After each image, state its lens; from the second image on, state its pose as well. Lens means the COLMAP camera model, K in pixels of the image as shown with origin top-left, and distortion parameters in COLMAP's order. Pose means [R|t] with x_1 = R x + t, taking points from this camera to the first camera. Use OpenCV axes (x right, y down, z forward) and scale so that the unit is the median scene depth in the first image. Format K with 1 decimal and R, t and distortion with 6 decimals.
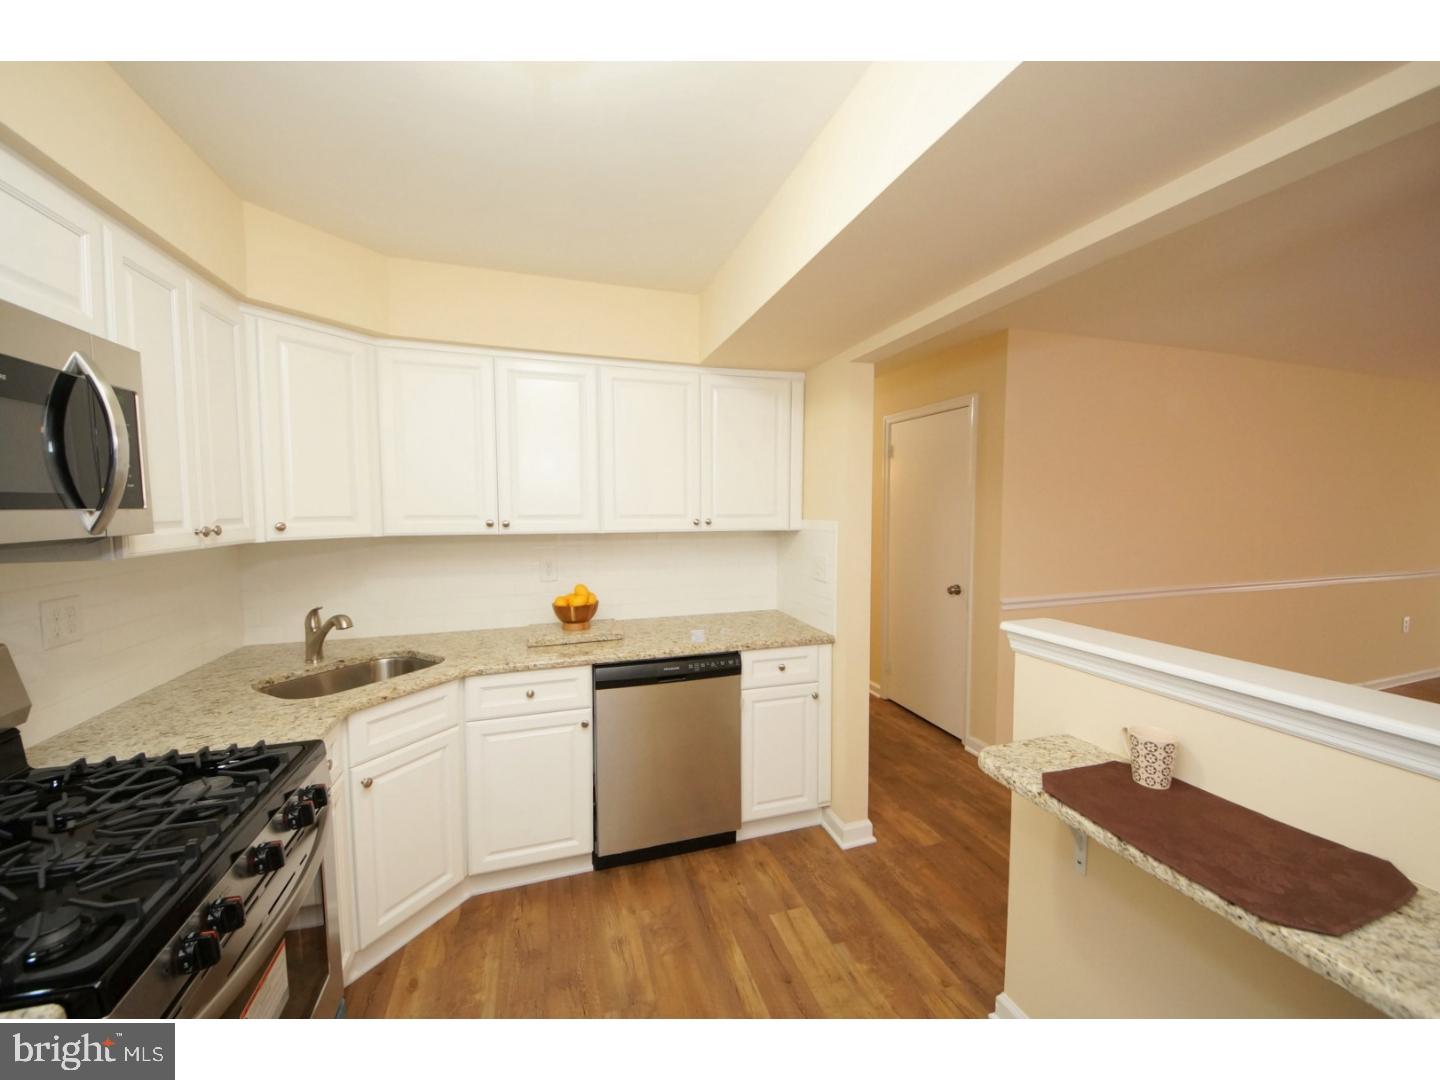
lens RADIAL K [[557.5, 0, 710.4], [0, 557.5, 534.2], [0, 0, 1]] dist [0.034008, -0.022819]
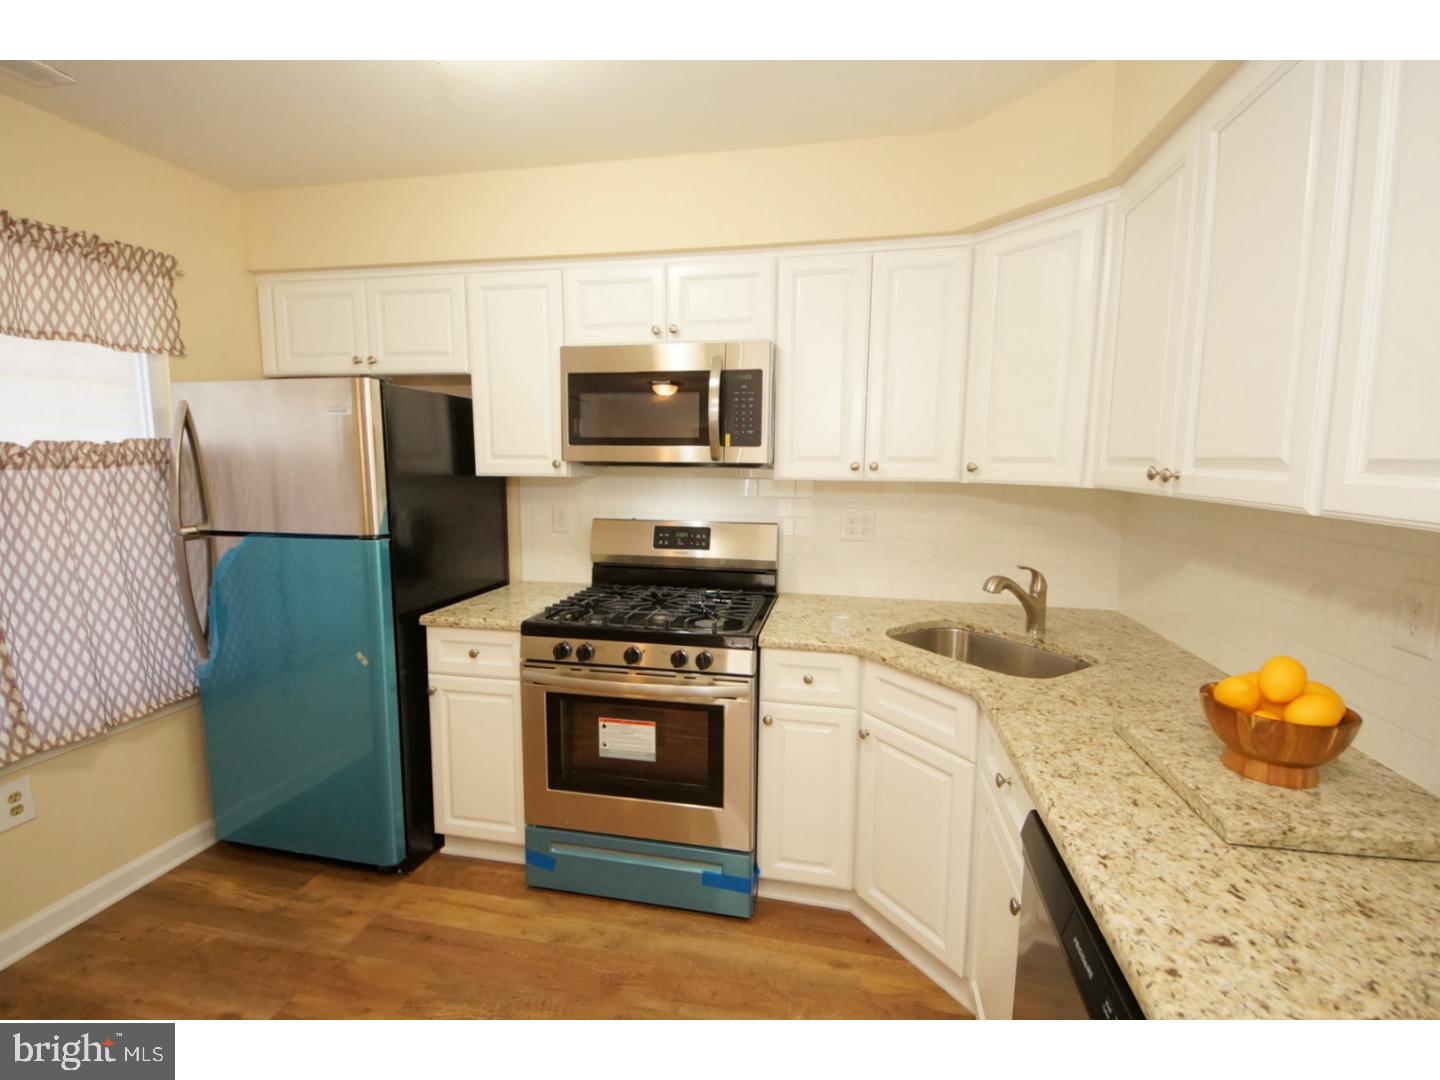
lens RADIAL K [[664.0, 0, 720.0], [0, 664.0, 540.0], [0, 0, 1]] dist [0.048524, 0.000033]
pose [[-0.492814, 0.108541, -0.863338, 0.432852], [-0.052961, 0.986608, 0.154270, -0.045978], [0.868521, 0.121749, -0.480466, 1.213836]]
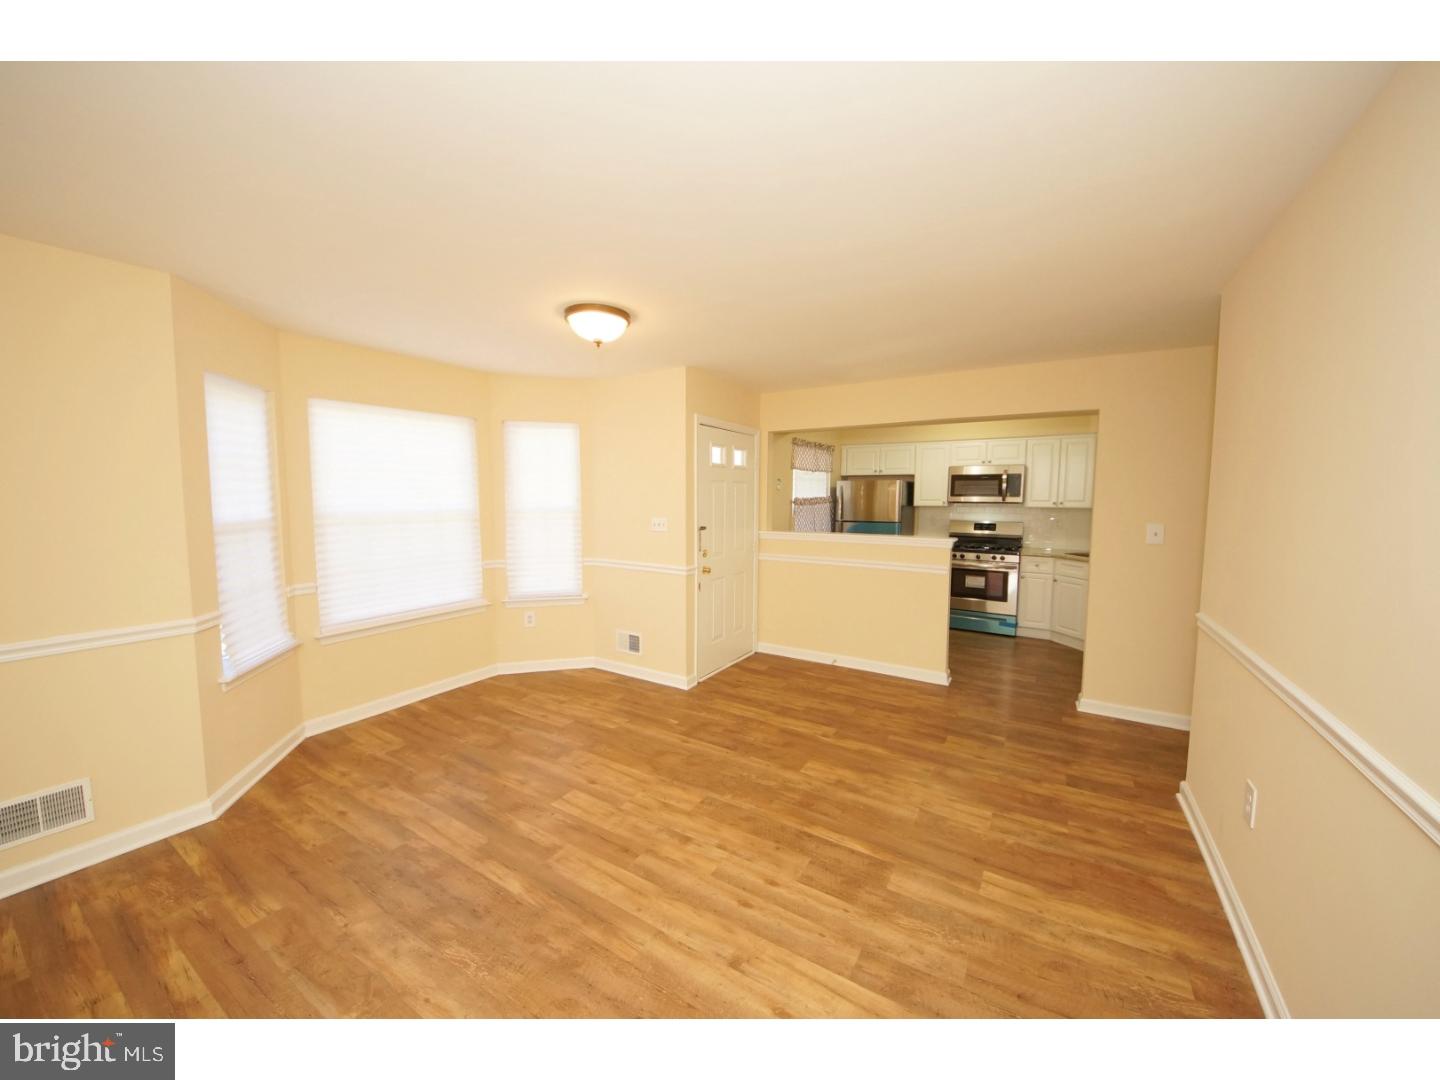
lens RADIAL K [[532.0, 0, 719.7], [0, 532.0, 537.0], [0, 0, 1]] dist [0.034216, -0.018841]
pose [[-0.759261, 0.049727, -0.648884, 2.744838], [-0.039610, 0.991697, 0.122347, -0.113919], [0.649580, 0.118596, -0.750987, 1.931098]]
